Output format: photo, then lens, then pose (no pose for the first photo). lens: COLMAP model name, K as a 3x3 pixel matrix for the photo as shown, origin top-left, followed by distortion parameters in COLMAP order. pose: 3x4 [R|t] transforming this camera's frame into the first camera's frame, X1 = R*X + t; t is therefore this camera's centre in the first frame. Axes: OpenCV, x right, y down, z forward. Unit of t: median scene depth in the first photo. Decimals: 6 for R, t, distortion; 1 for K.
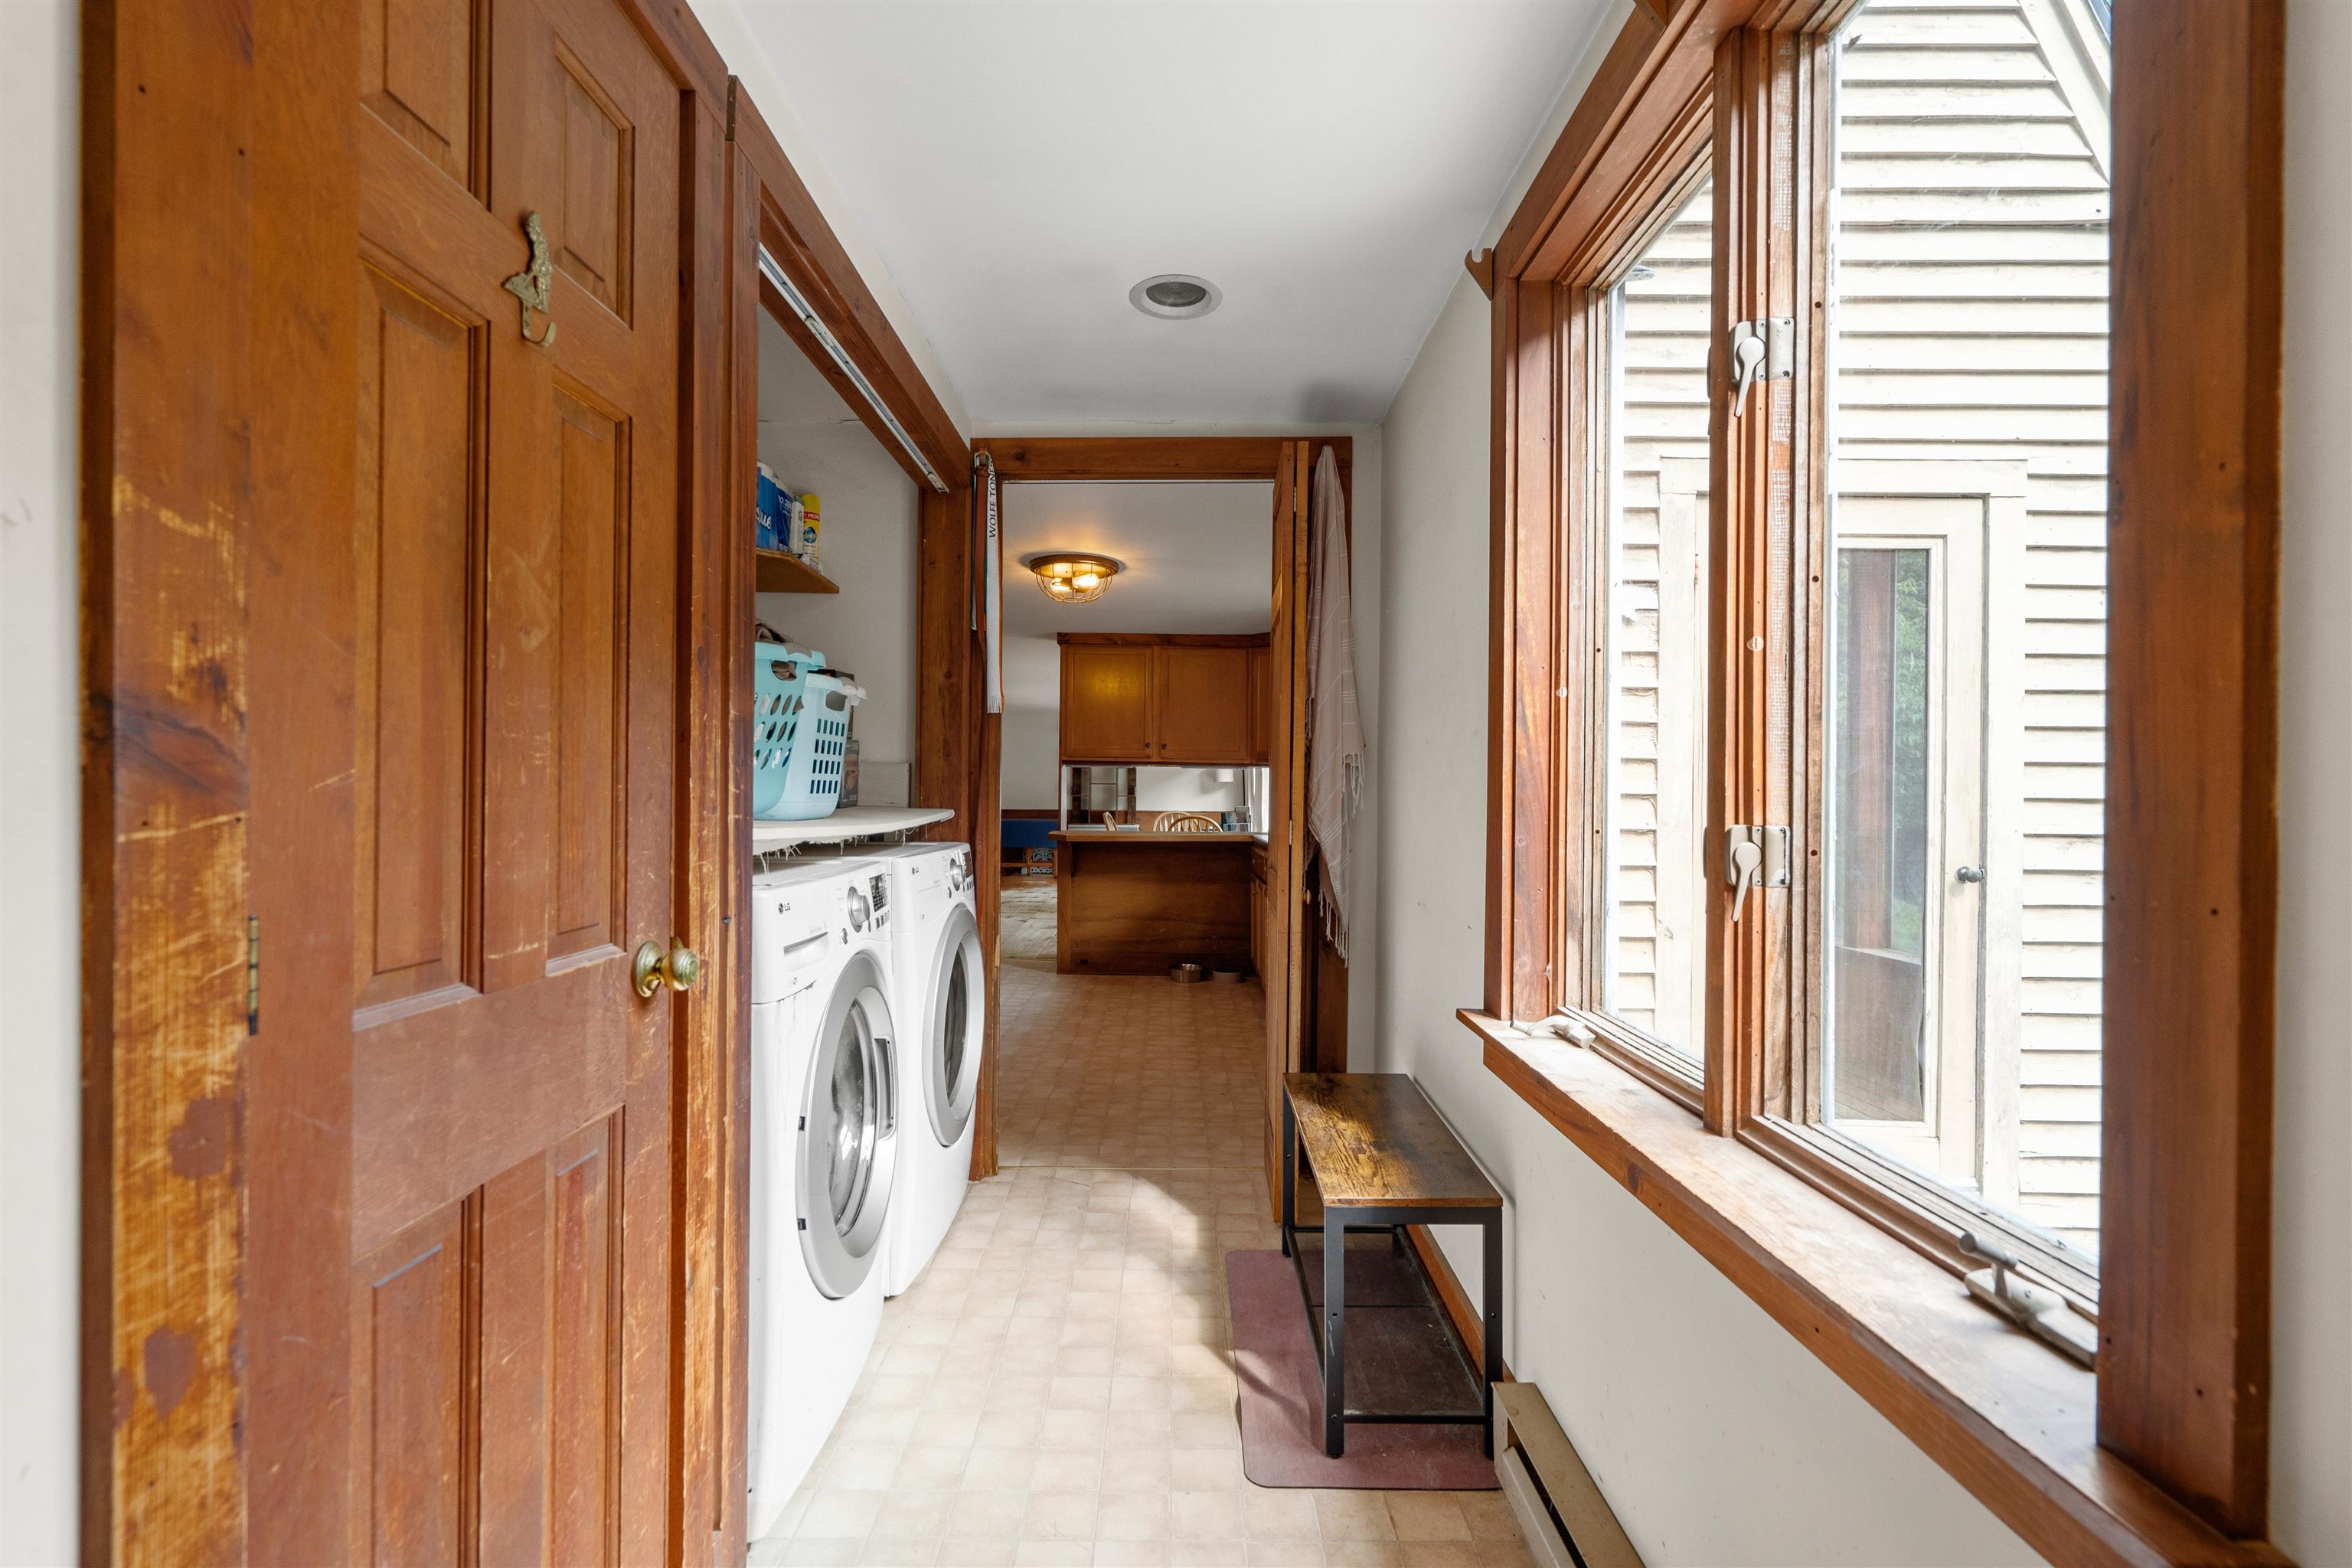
lens RADIAL K [[1087.0, 0, 1176.0], [0, 1087.0, 784.0], [0, 0, 1]] dist [0.001304, 0.000517]
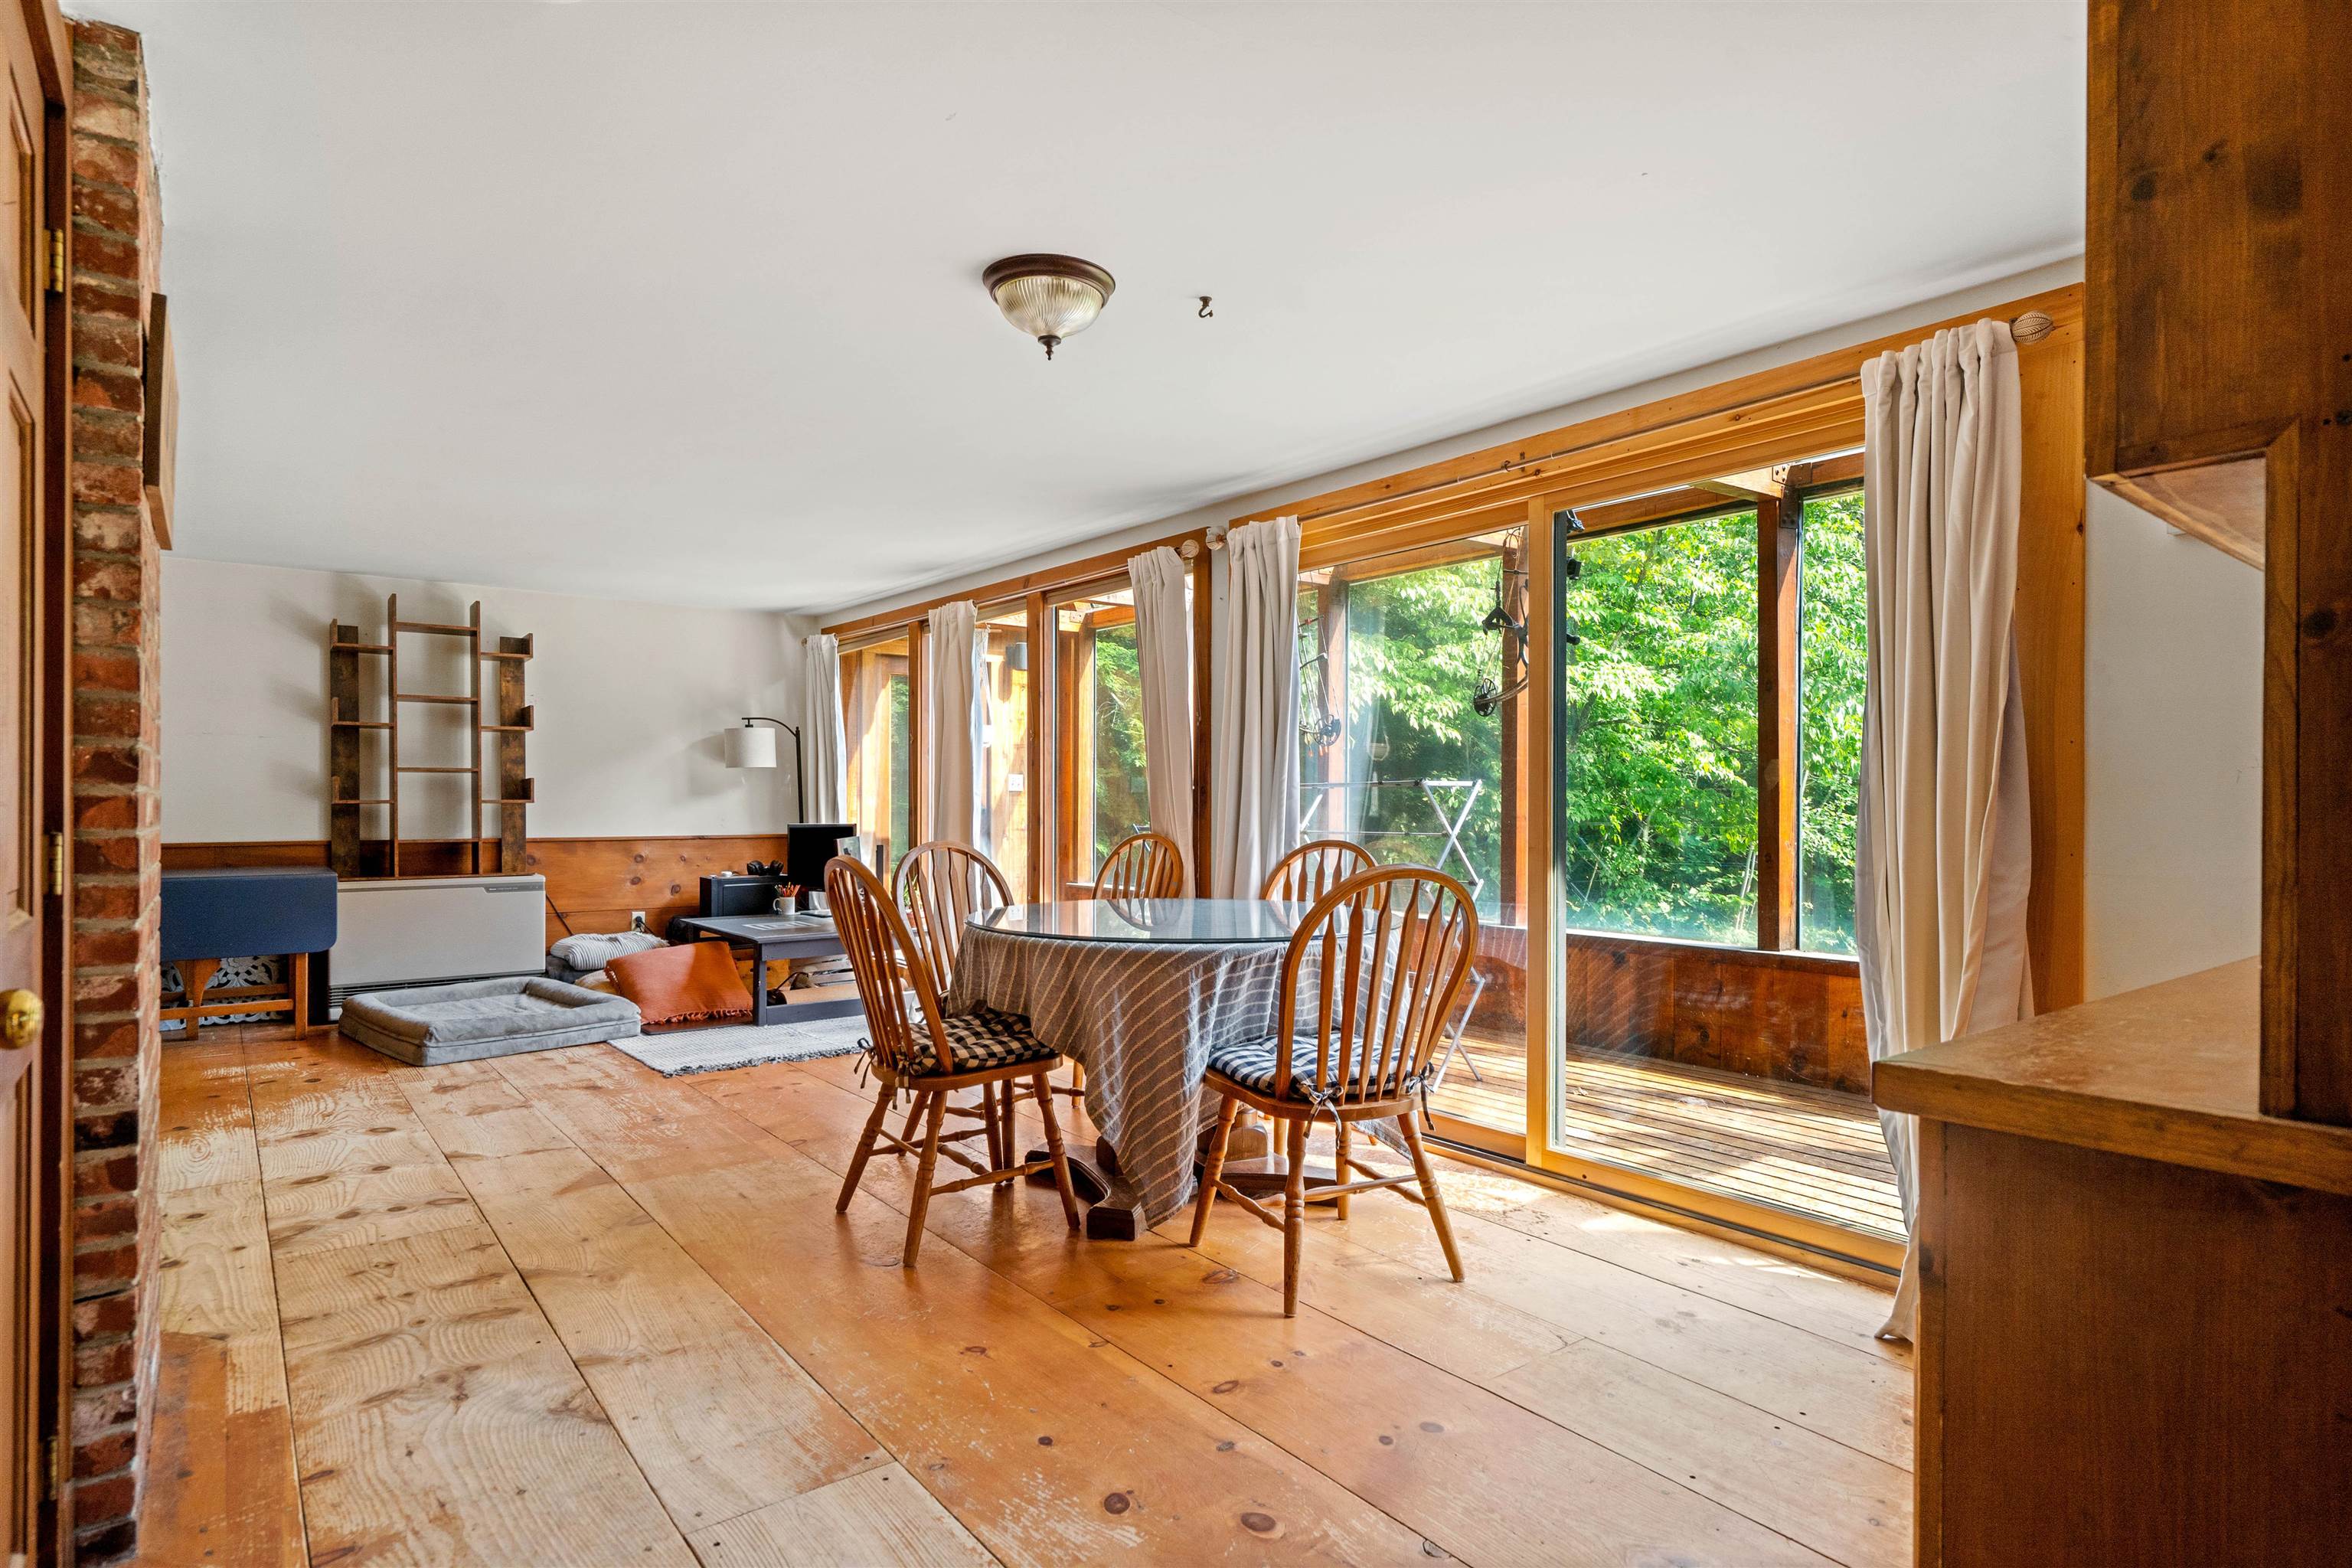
lens RADIAL K [[1253.1, 0, 1185.8], [0, 1253.1, 801.6], [0, 0, 1]] dist [0.000819, 0.000386]
pose [[0.788108, -0.008679, 0.615475, -0.266667], [0.003397, 0.999947, 0.009752, 0.013934], [-0.615527, -0.005595, 0.788096, 1.023886]]
